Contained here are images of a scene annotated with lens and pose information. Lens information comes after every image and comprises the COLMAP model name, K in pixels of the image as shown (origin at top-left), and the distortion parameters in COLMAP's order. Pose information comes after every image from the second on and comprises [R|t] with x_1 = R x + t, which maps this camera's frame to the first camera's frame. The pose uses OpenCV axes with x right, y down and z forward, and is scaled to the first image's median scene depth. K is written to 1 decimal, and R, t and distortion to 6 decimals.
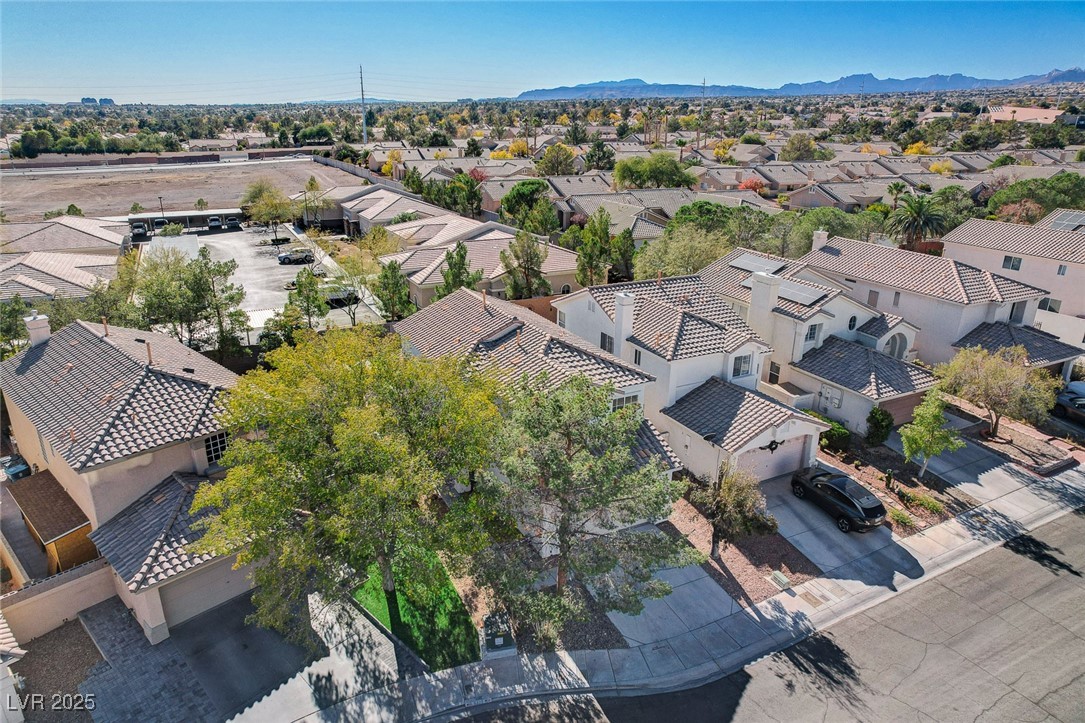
lens RADIAL K [[693.2, 0, 544.6], [0, 693.2, 363.1], [0, 0, 1]] dist [-0.079792, 0.073788]
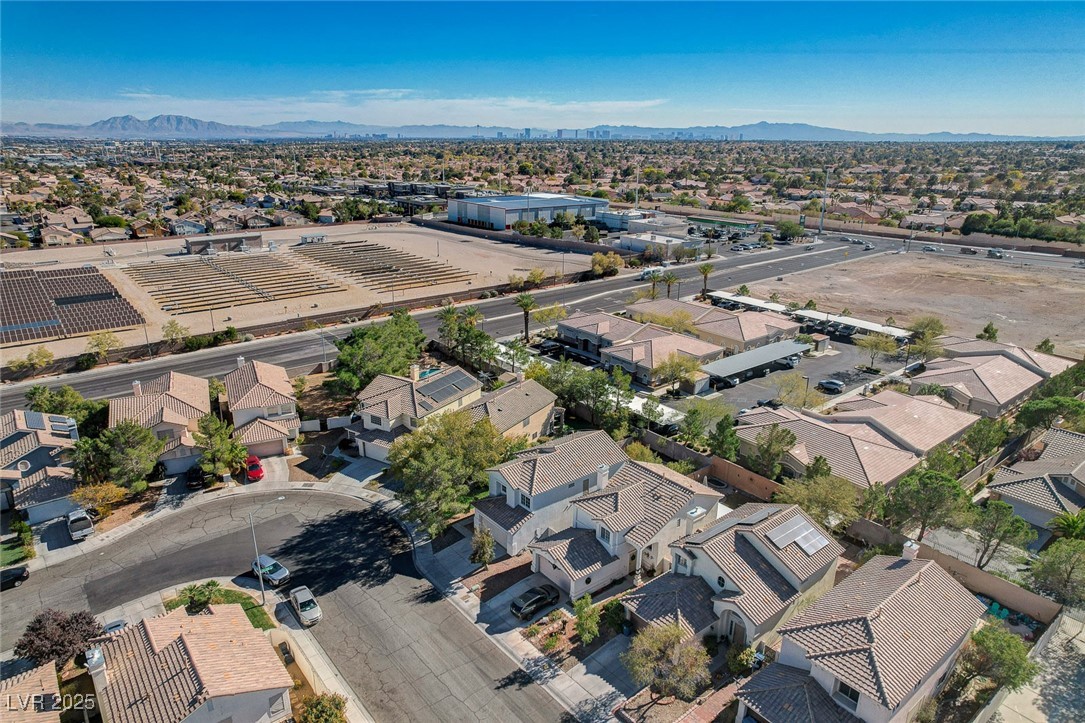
lens RADIAL K [[693.2, 0, 544.6], [0, 693.2, 363.1], [0, 0, 1]] dist [-0.079792, 0.073788]
pose [[0.199991, 0.308357, -0.930010, 2.192011], [-0.343862, 0.910901, 0.228077, -0.921668], [0.917476, 0.274182, 0.288204, 0.341604]]
